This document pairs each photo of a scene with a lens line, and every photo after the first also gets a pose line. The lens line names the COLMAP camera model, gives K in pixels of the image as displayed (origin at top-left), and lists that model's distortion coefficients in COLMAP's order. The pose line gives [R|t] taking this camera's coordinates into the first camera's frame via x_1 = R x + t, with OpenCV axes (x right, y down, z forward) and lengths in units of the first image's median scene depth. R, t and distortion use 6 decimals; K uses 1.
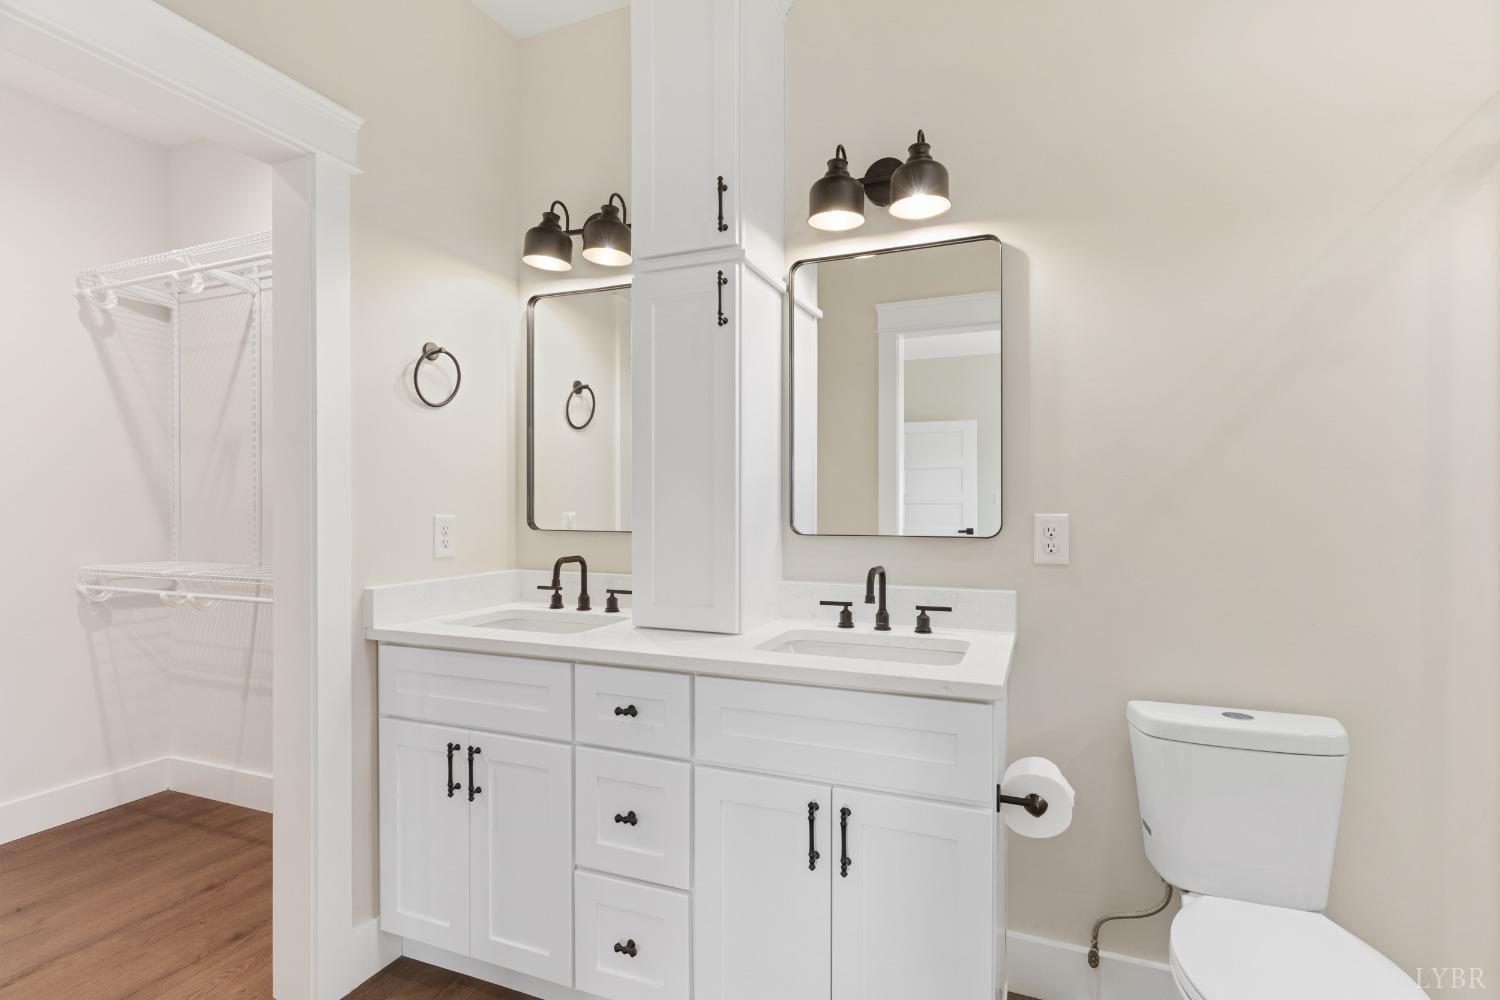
lens RADIAL K [[712.4, 0, 755.8], [0, 712.4, 505.9], [0, 0, 1]] dist [0.002400, -0.000538]
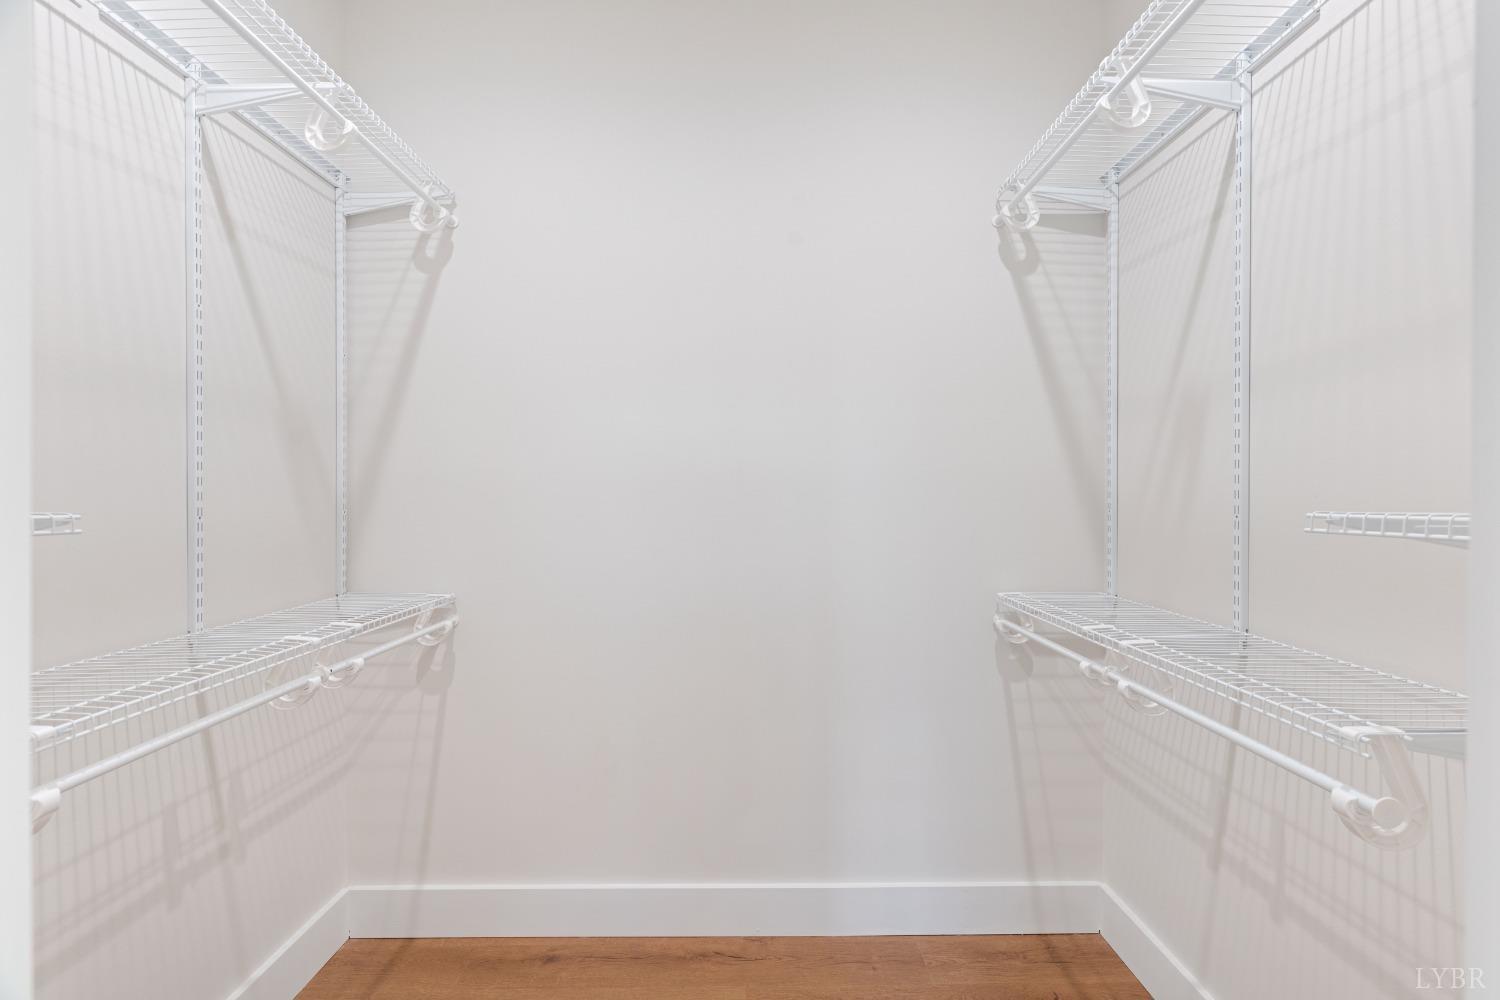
lens RADIAL K [[712.4, 0, 756.0], [0, 712.4, 498.0], [0, 0, 1]] dist [0.002400, -0.000538]
pose [[0.390930, 0.004118, -0.920411, -0.357345], [-0.006436, 0.999978, 0.001740, -0.011428], [0.920398, 0.005244, 0.390948, 0.469031]]
